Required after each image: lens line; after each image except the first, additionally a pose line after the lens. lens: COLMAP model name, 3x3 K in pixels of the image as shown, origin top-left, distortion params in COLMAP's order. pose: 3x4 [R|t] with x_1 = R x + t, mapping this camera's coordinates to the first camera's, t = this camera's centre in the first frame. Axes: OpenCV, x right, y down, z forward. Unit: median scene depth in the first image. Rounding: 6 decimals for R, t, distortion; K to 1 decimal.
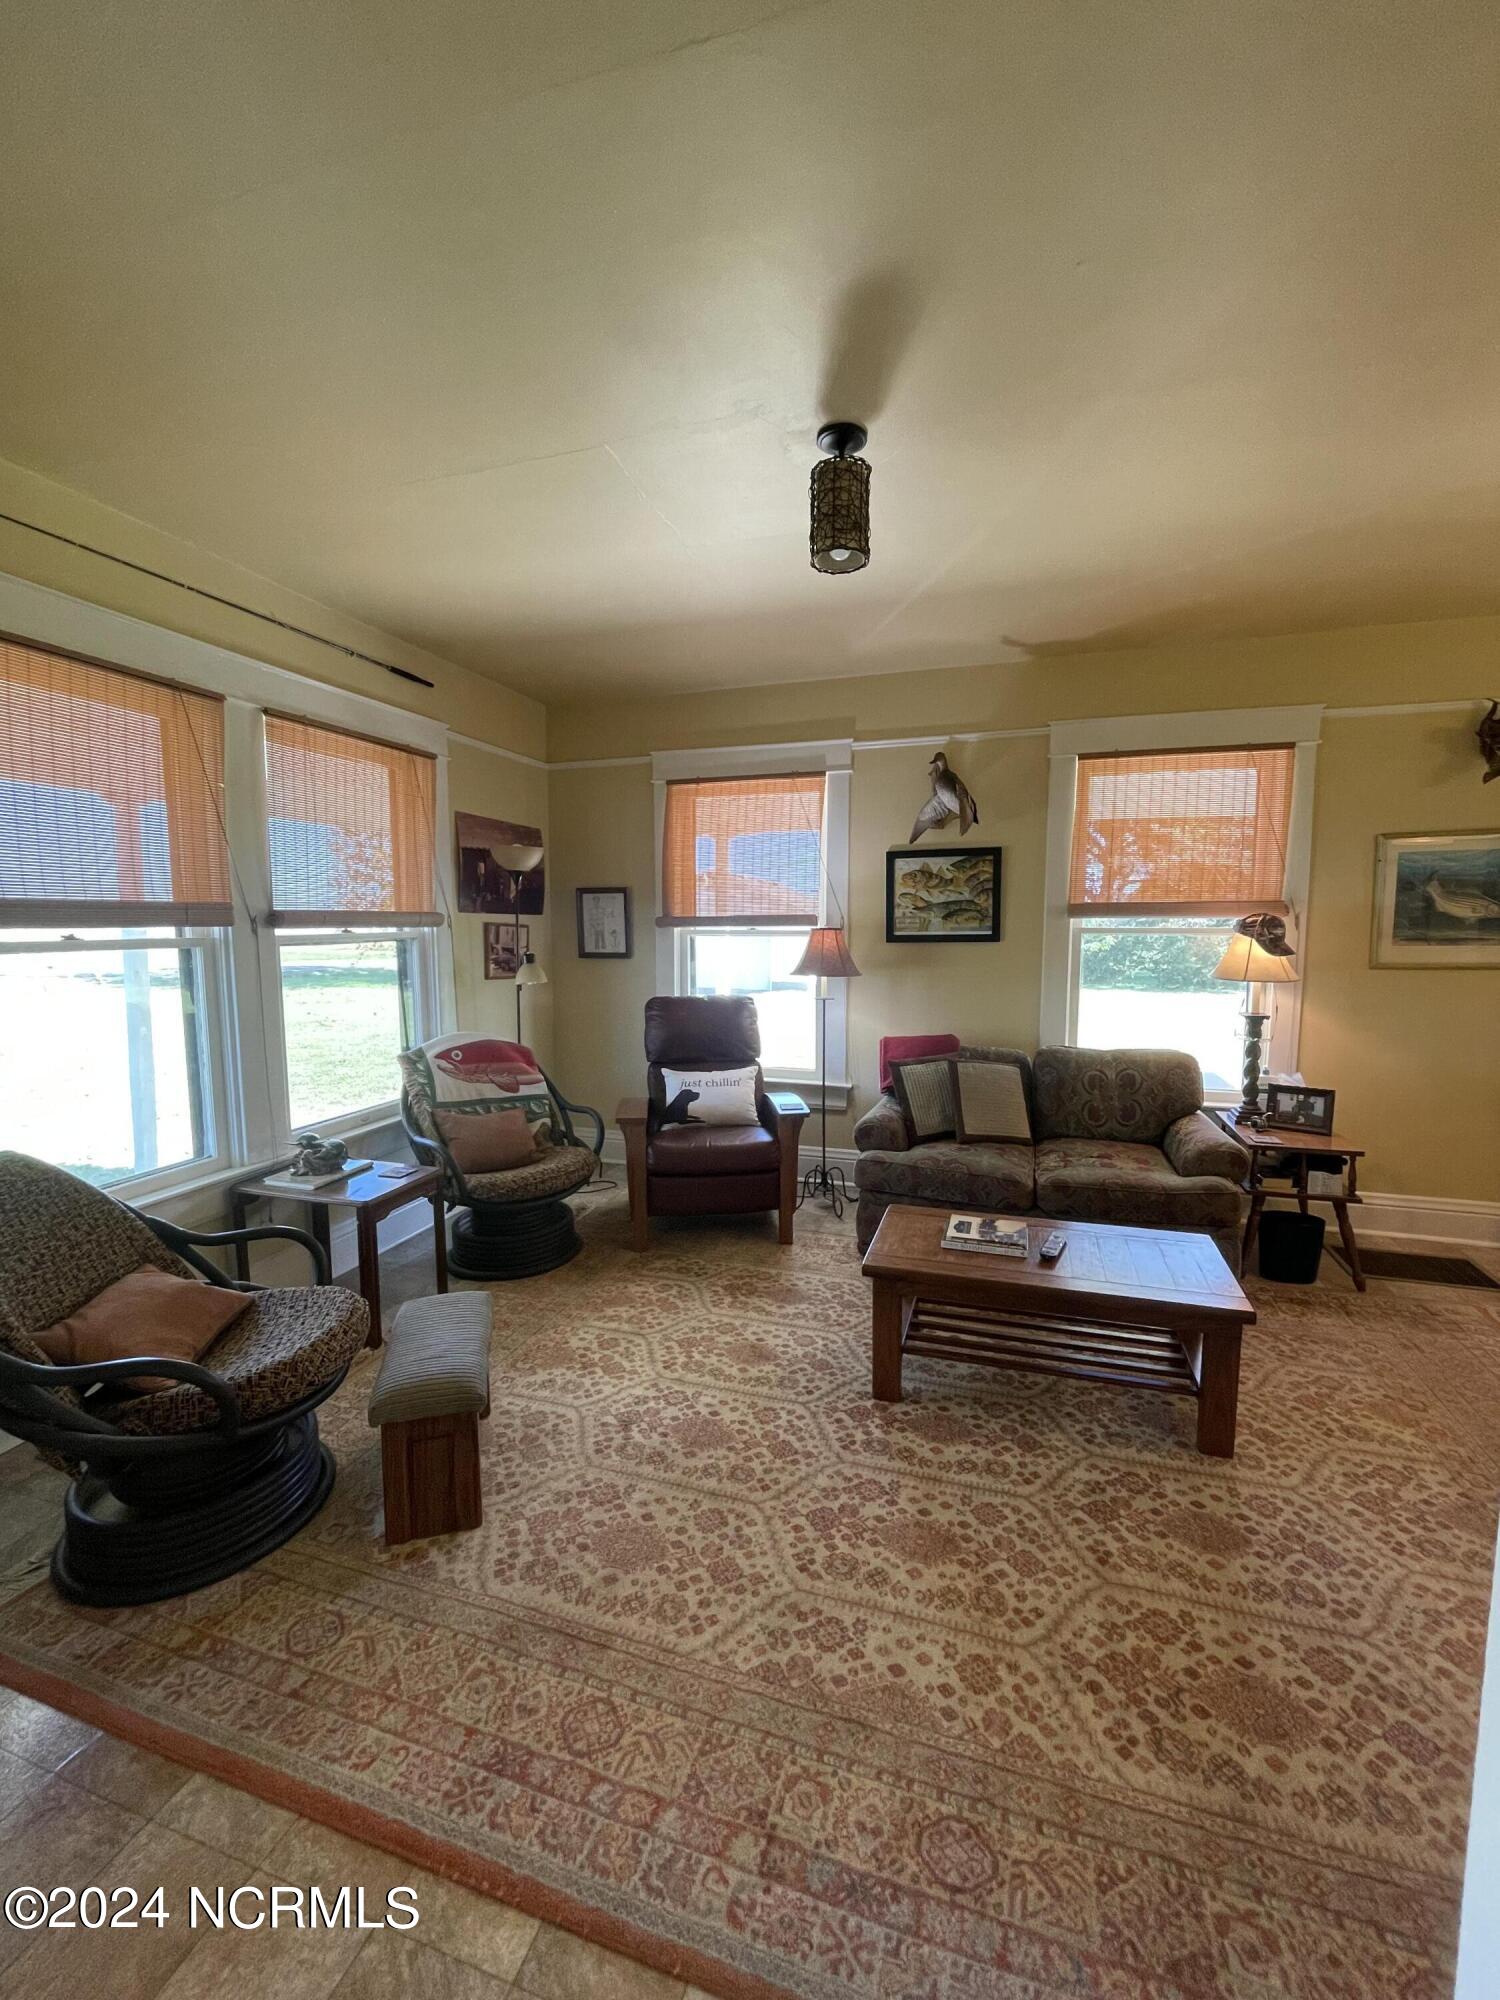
lens RADIAL K [[801.7, 0, 757.9], [0, 801.7, 1004.1], [0, 0, 1]] dist [-0.001325, 0.001706]
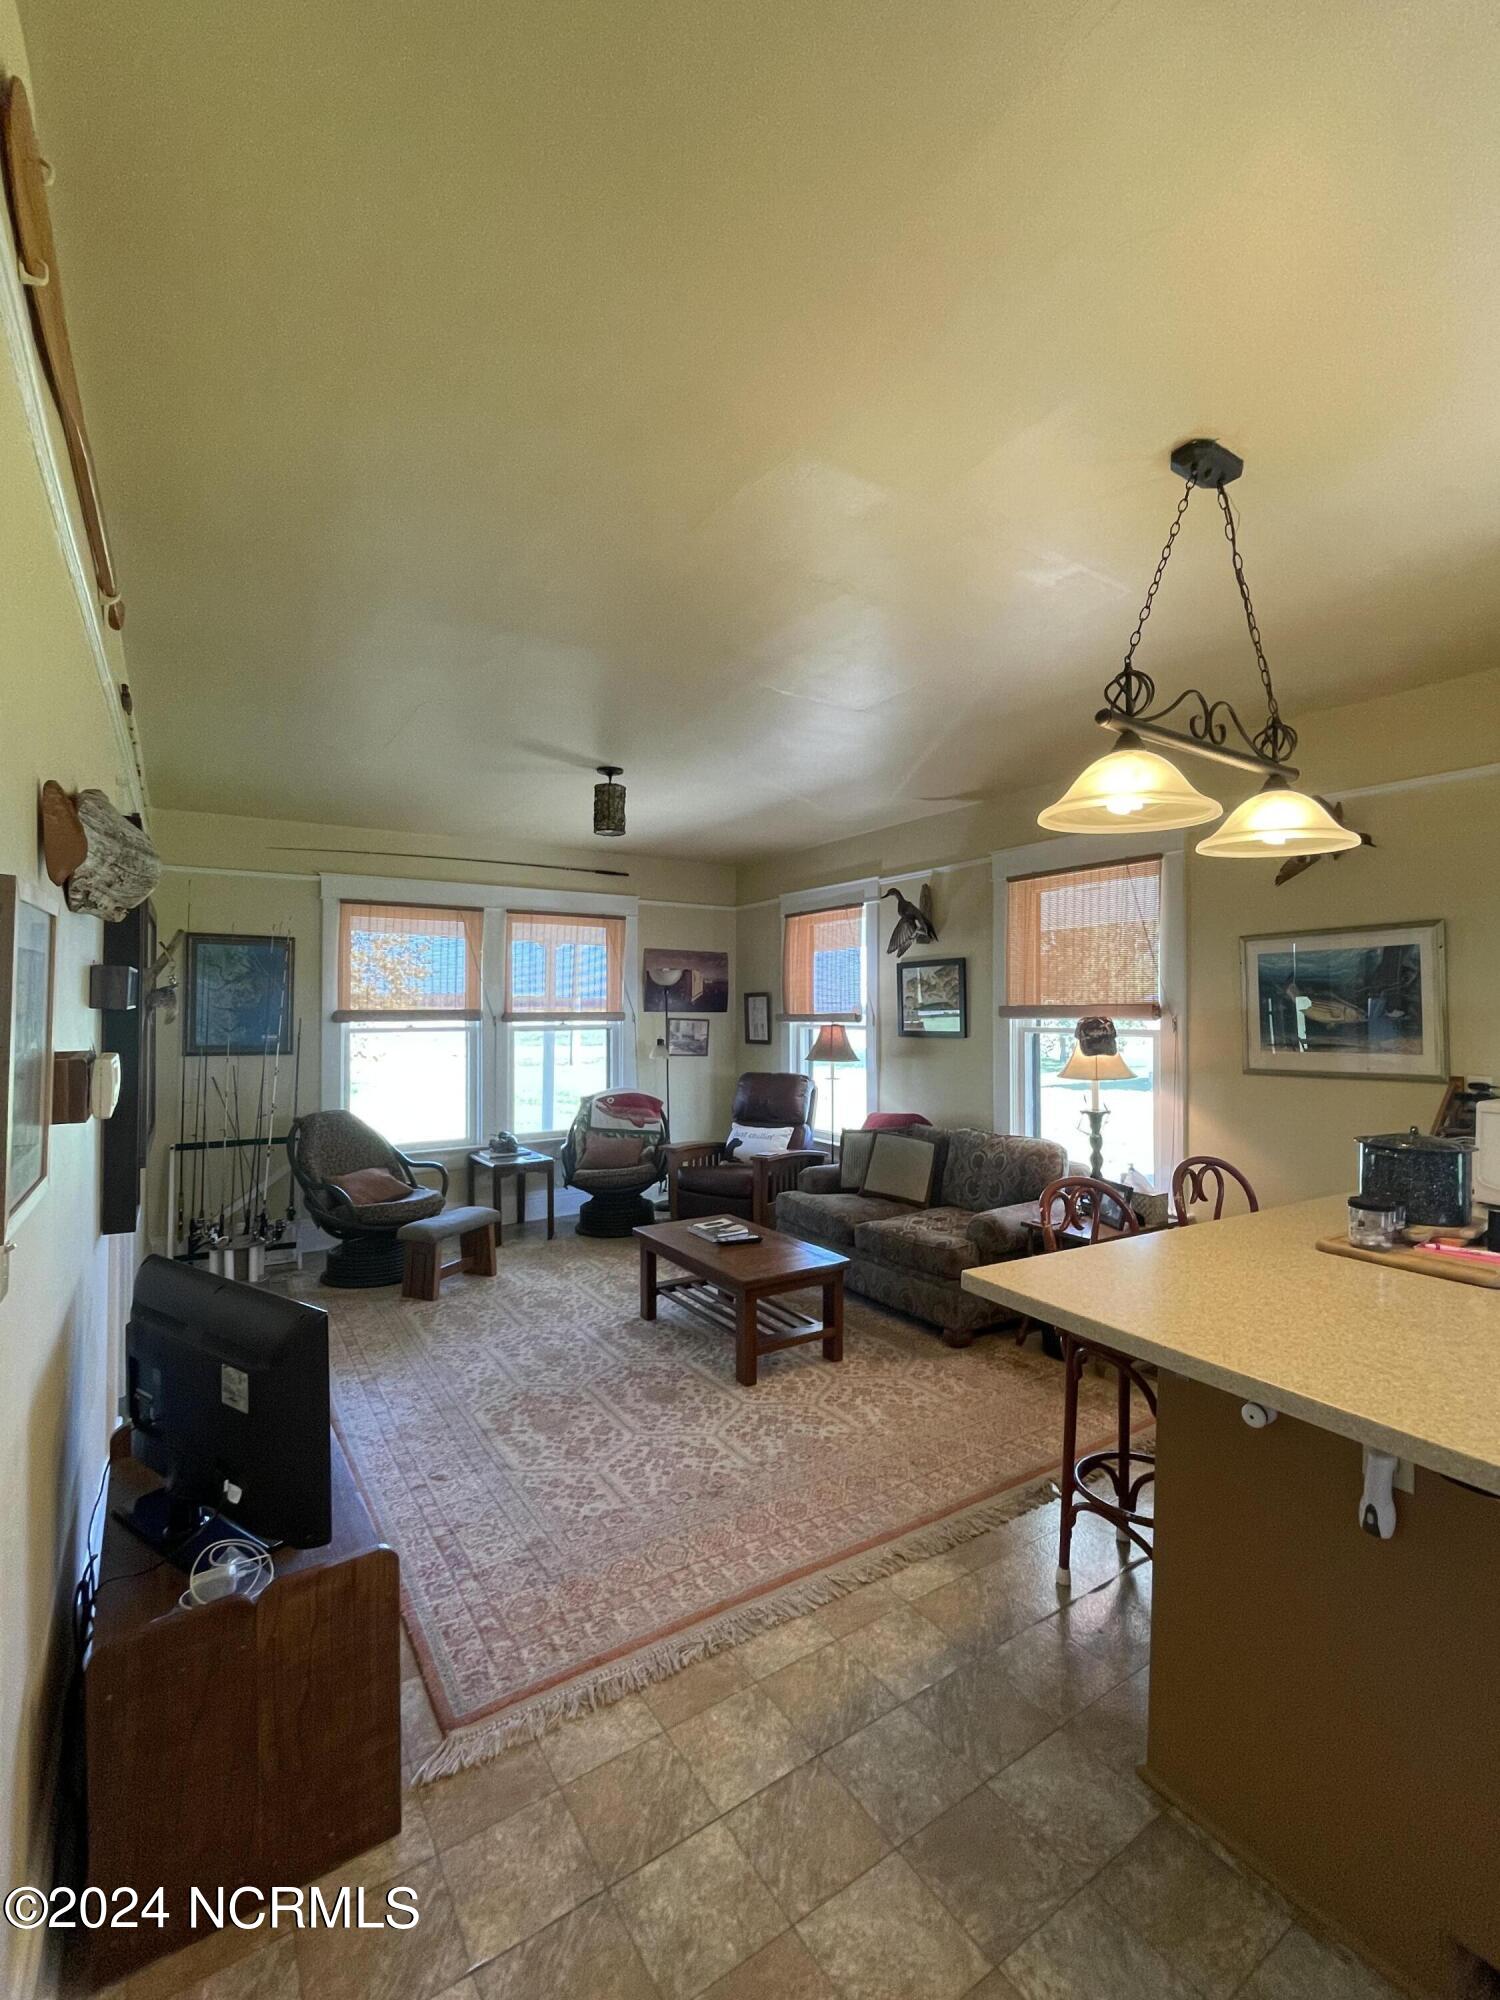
lens RADIAL K [[860.2, 0, 755.1], [0, 860.2, 1000.6], [0, 0, 1]] dist [0.017466, 0.000044]
pose [[0.773691, -0.006014, -0.633534, 0.983176], [-0.062516, 0.994350, -0.085786, -0.005989], [0.630471, 0.105978, 0.768944, -0.181287]]
